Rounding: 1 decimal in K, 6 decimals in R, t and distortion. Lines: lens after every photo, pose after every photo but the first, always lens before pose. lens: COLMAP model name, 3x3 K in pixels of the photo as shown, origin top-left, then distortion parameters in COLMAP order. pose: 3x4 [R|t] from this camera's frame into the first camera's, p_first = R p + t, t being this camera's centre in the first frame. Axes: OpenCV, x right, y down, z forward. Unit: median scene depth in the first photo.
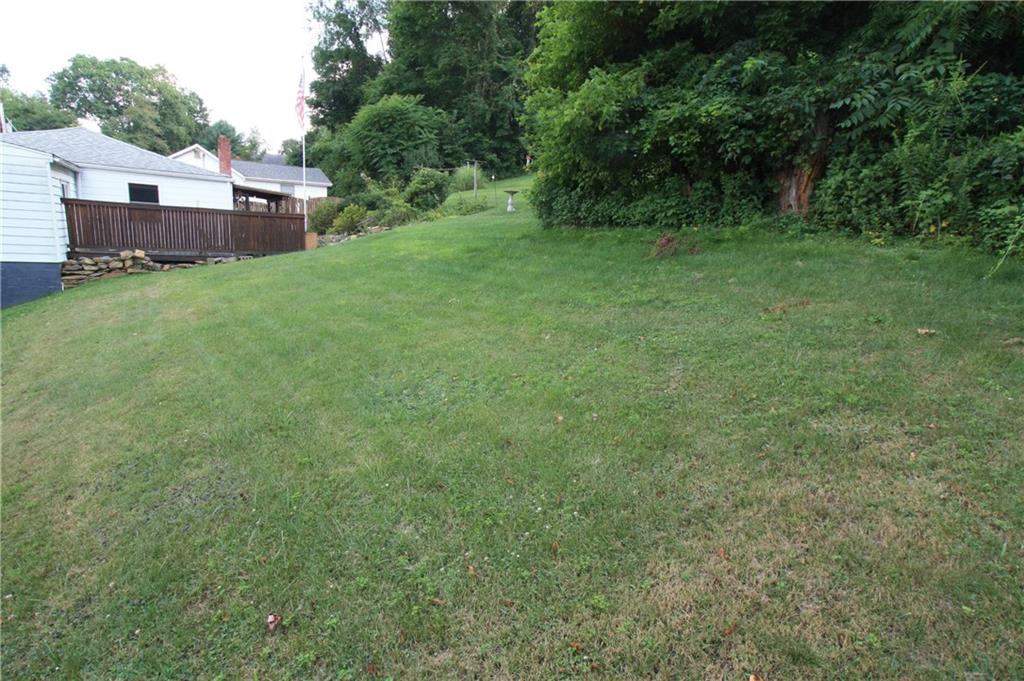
lens RADIAL K [[513.0, 0, 512.0], [0, 513.0, 340.5], [0, 0, 1]] dist [-0.065651, 0.027003]
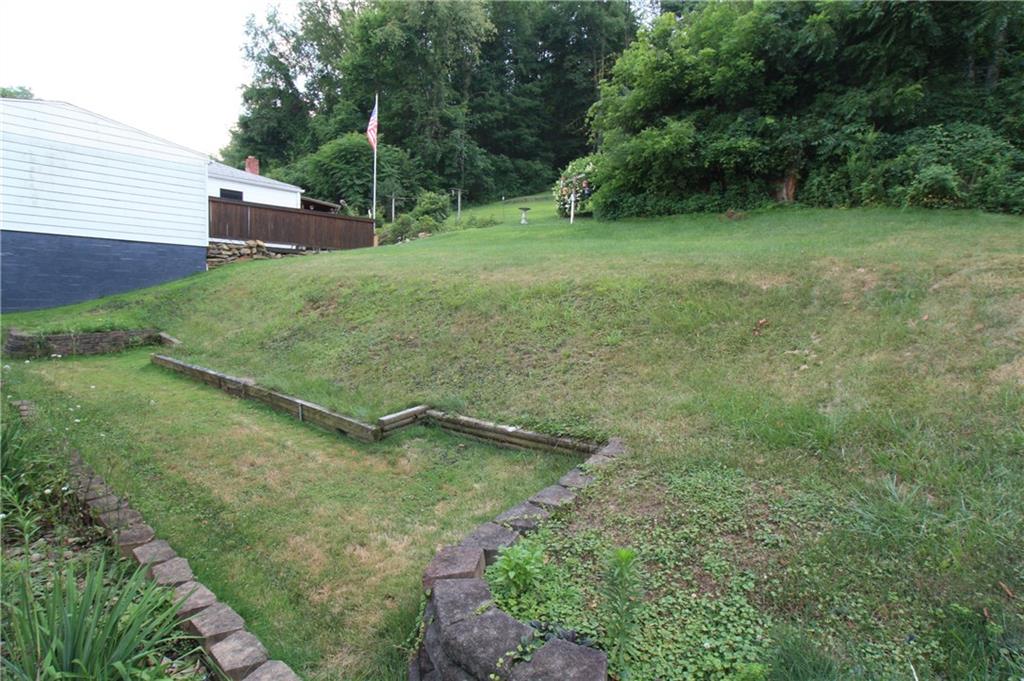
lens RADIAL K [[513.0, 0, 512.0], [0, 513.0, 340.5], [0, 0, 1]] dist [-0.065651, 0.027003]
pose [[0.972515, -0.036118, 0.230023, -0.465499], [0.055640, 0.995324, -0.078956, 0.184593], [-0.226096, 0.089585, 0.969977, -0.272202]]
